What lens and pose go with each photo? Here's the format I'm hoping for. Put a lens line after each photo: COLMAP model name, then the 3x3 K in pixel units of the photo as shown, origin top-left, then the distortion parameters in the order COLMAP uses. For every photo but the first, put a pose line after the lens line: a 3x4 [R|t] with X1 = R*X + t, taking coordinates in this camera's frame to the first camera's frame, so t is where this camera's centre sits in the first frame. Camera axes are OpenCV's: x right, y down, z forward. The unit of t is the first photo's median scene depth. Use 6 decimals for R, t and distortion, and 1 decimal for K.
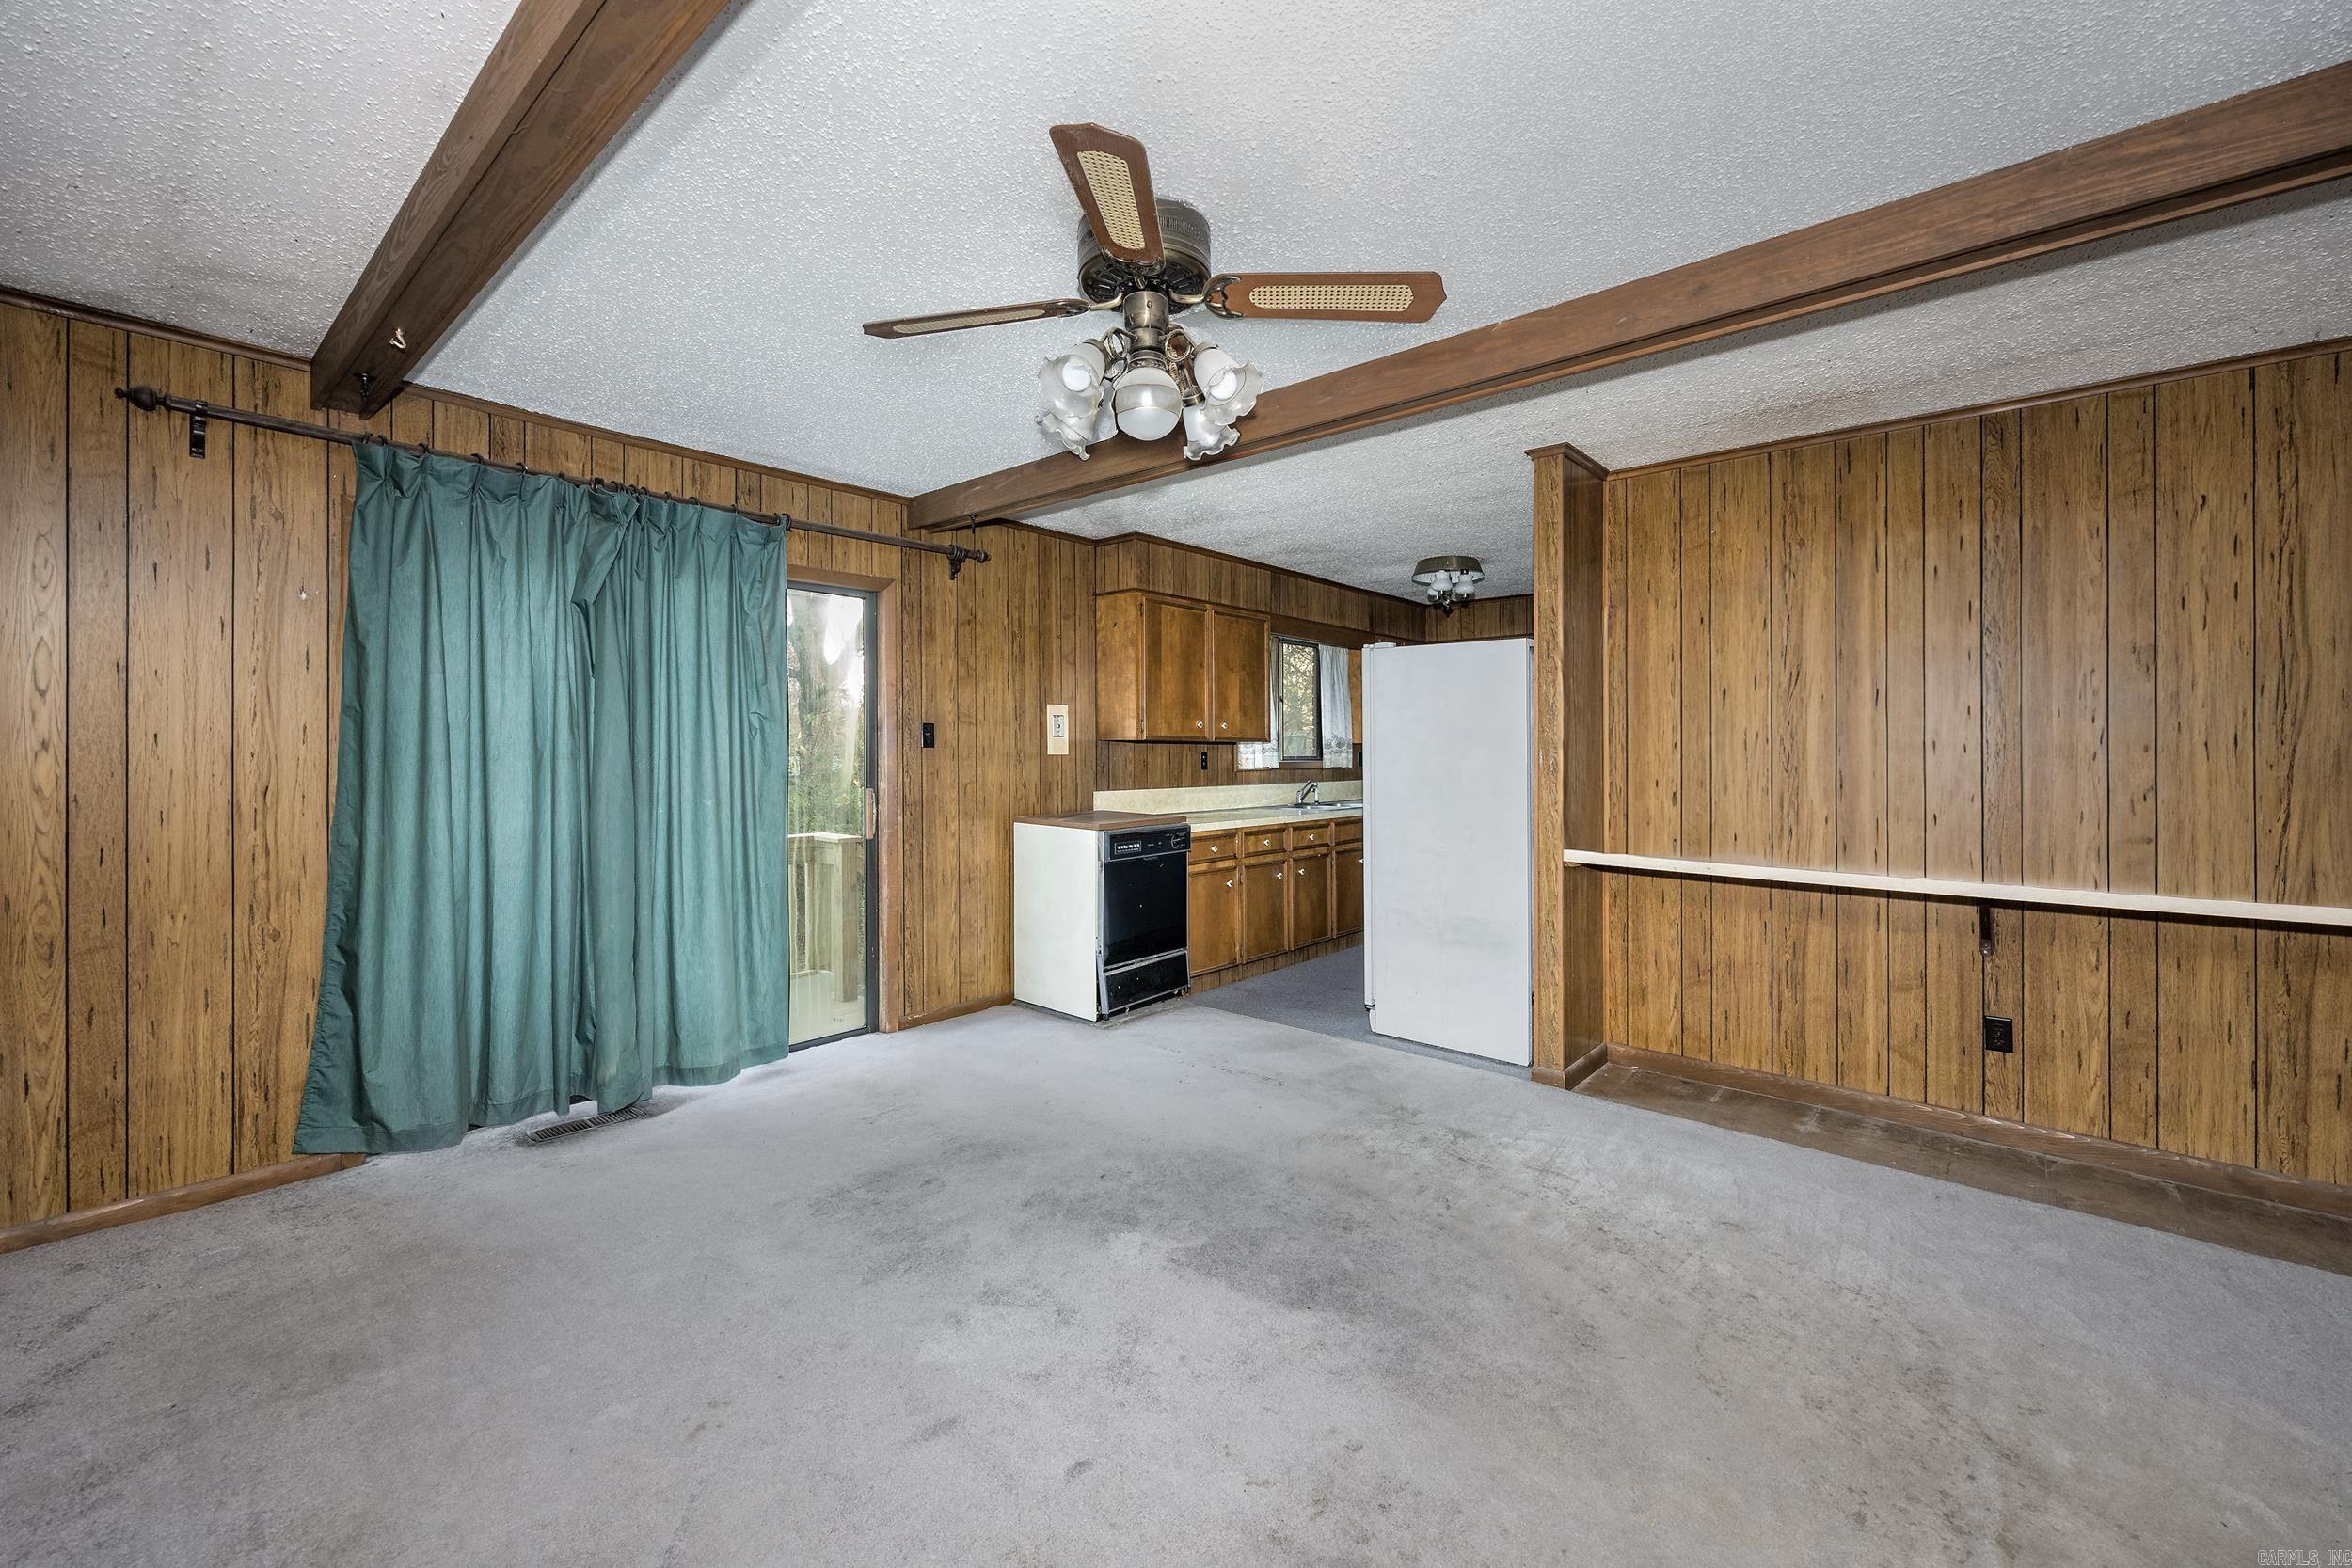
lens RADIAL K [[961.1, 0, 1203.0], [0, 961.1, 744.7], [0, 0, 1]] dist [-0.001117, 0.000079]
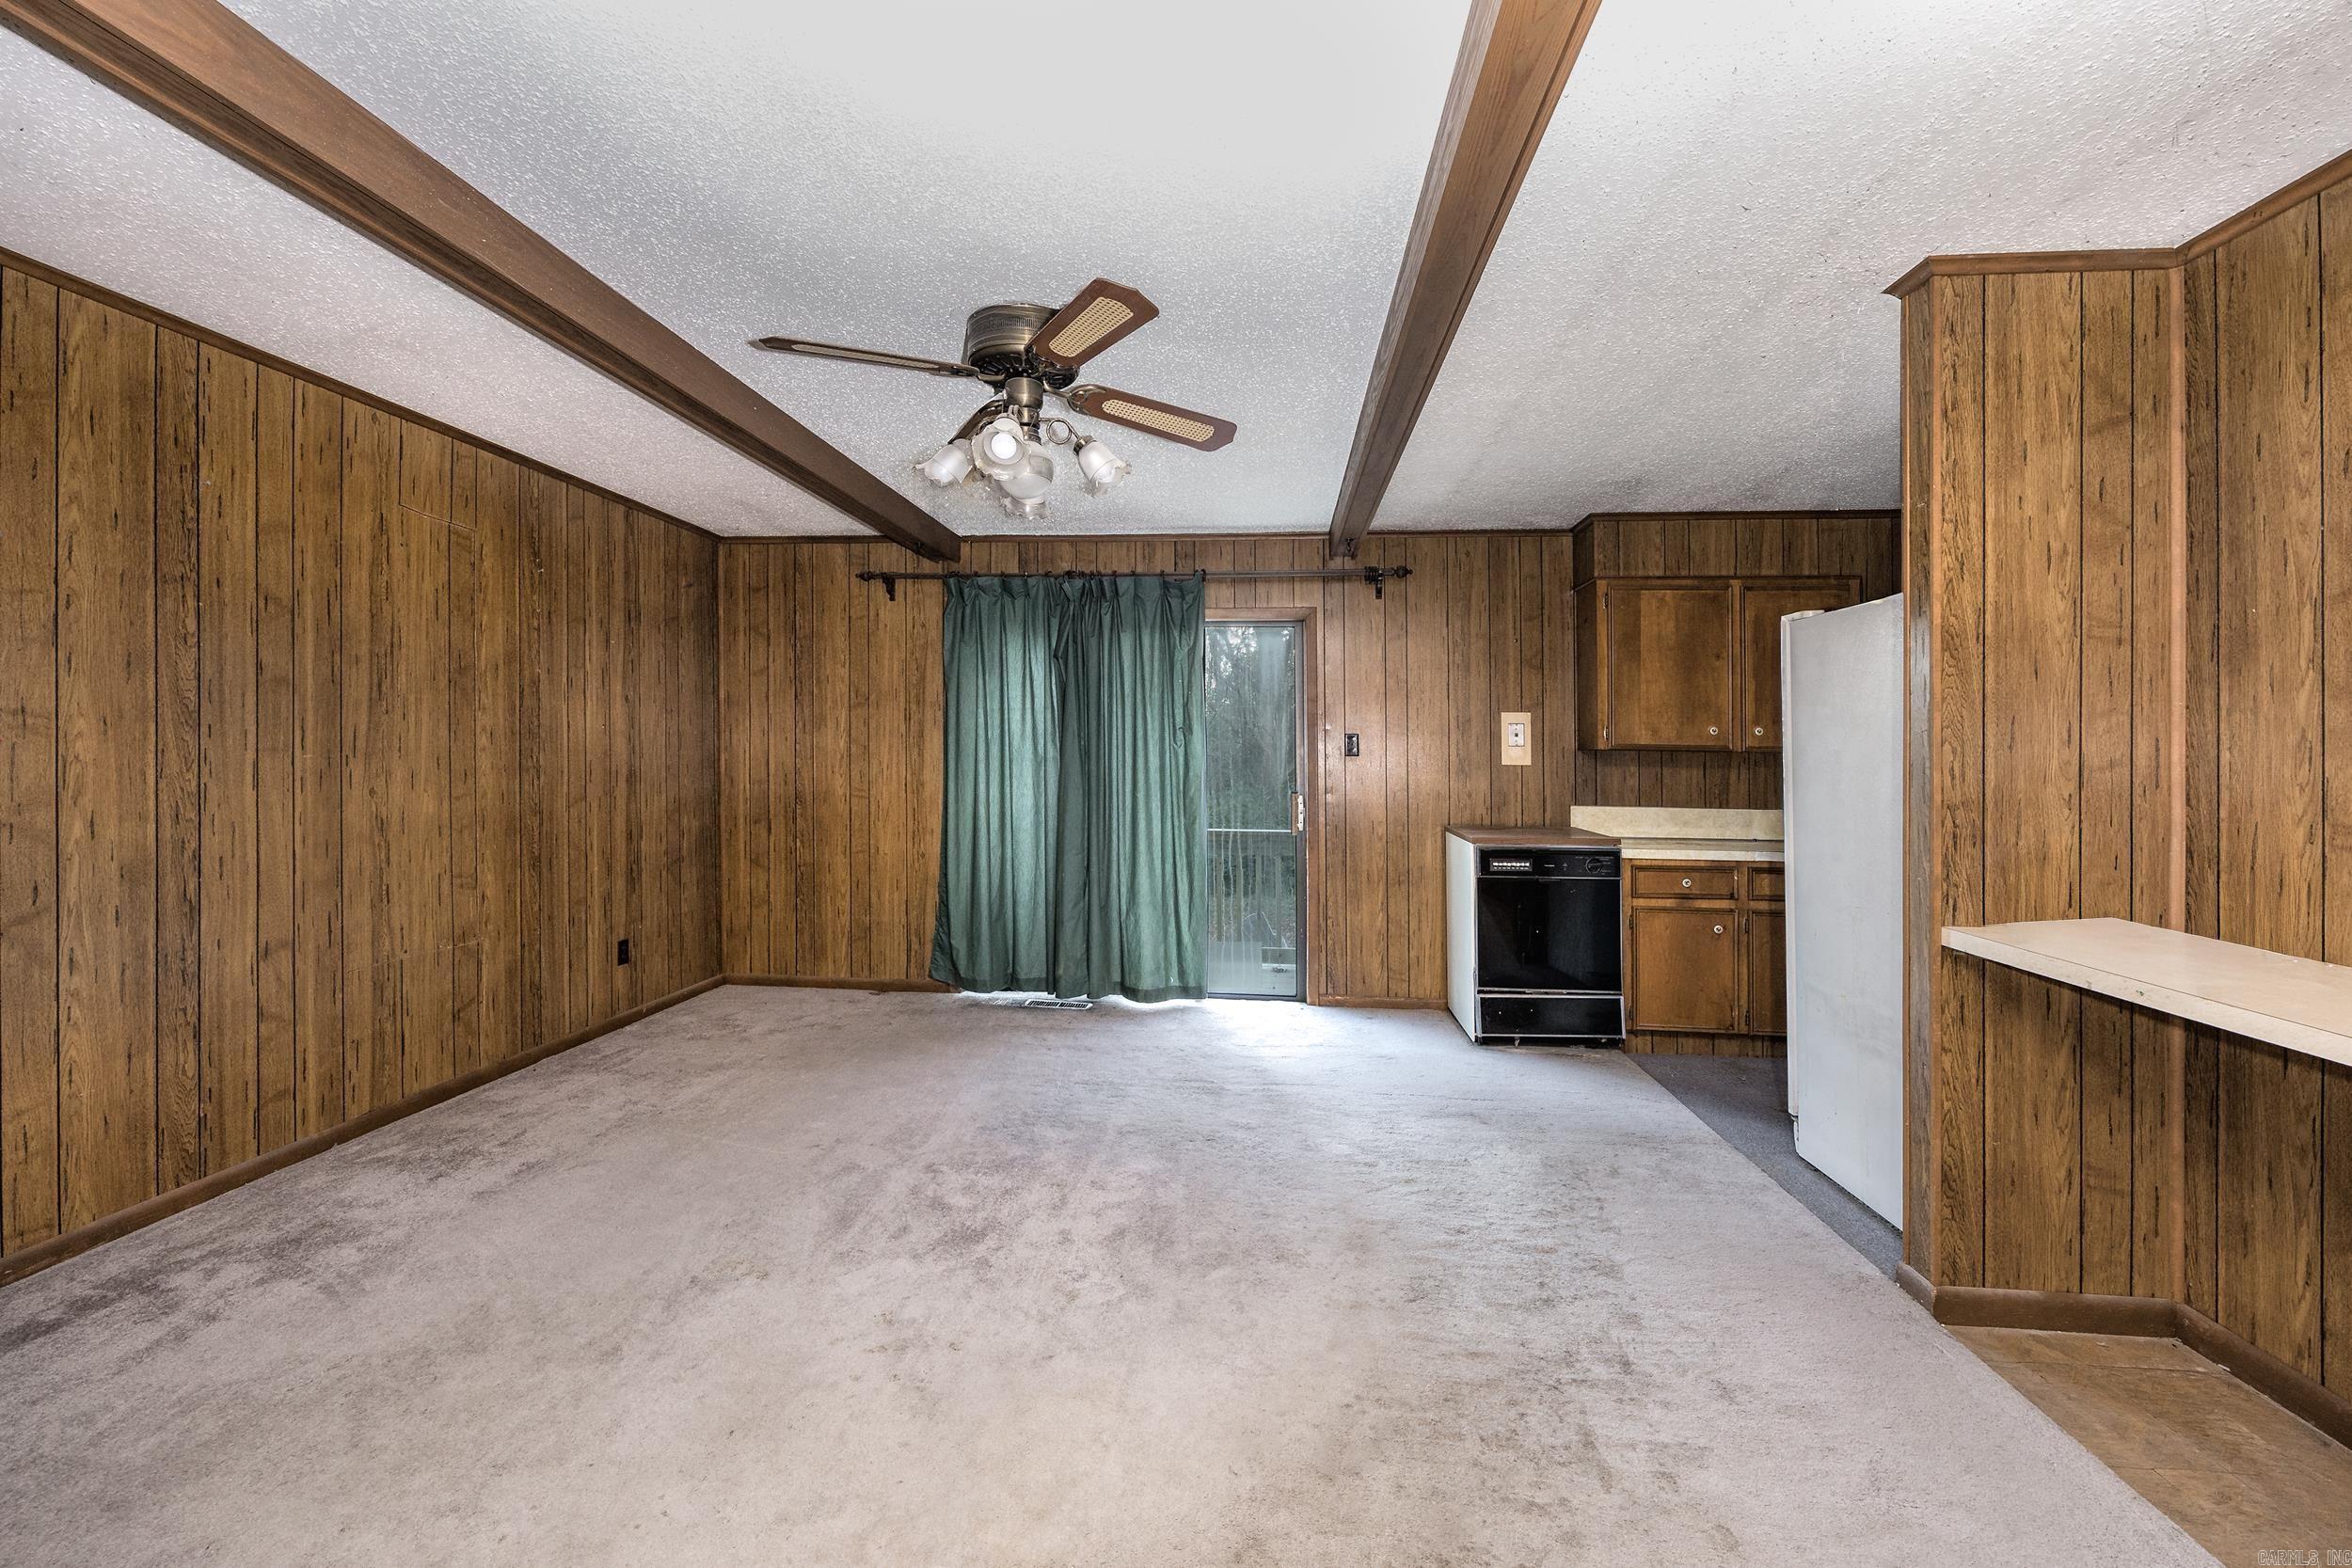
lens RADIAL K [[961.1, 0, 1194.3], [0, 961.1, 767.8], [0, 0, 1]] dist [-0.001117, 0.000079]
pose [[0.579815, 0.013722, -0.814633, 0.505857], [-0.006048, 0.999903, 0.012538, 0.003639], [0.814726, -0.002343, 0.579842, 0.221213]]
